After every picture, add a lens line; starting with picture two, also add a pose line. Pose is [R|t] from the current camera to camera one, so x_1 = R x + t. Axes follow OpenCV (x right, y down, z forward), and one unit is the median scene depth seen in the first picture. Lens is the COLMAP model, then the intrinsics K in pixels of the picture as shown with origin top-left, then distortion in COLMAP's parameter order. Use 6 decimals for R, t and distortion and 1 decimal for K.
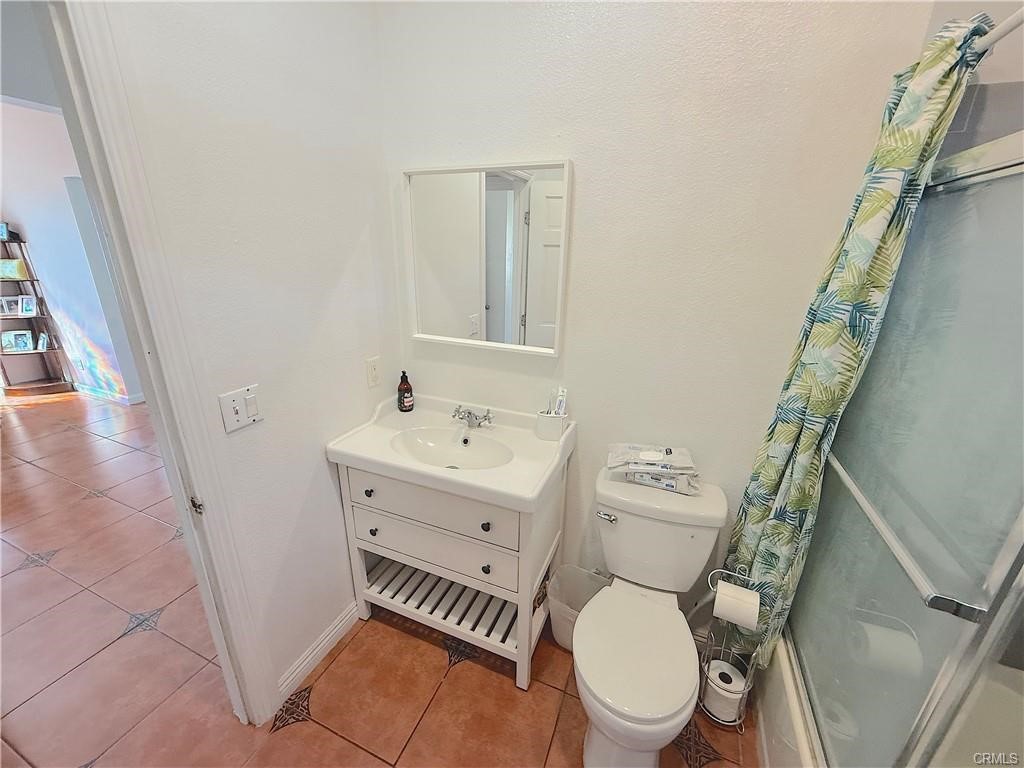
lens RADIAL K [[402.2, 0, 512.0], [0, 402.2, 384.0], [0, 0, 1]] dist [0.003111, 0.000359]
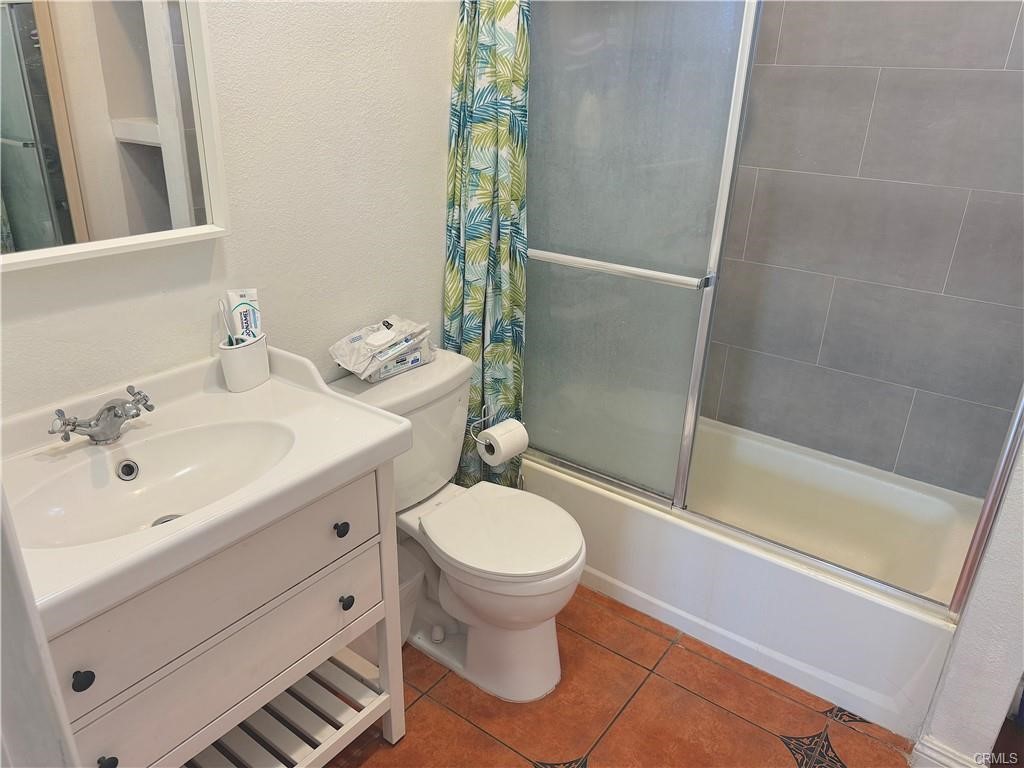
lens RADIAL K [[749.8, 0, 512.0], [0, 749.8, 384.0], [0, 0, 1]] dist [0.102508, -0.000930]
pose [[0.253918, -0.389939, 0.885140, -0.848687], [0.278589, 0.905836, 0.319138, -0.116050], [-0.926236, 0.165556, 0.338641, 0.335582]]
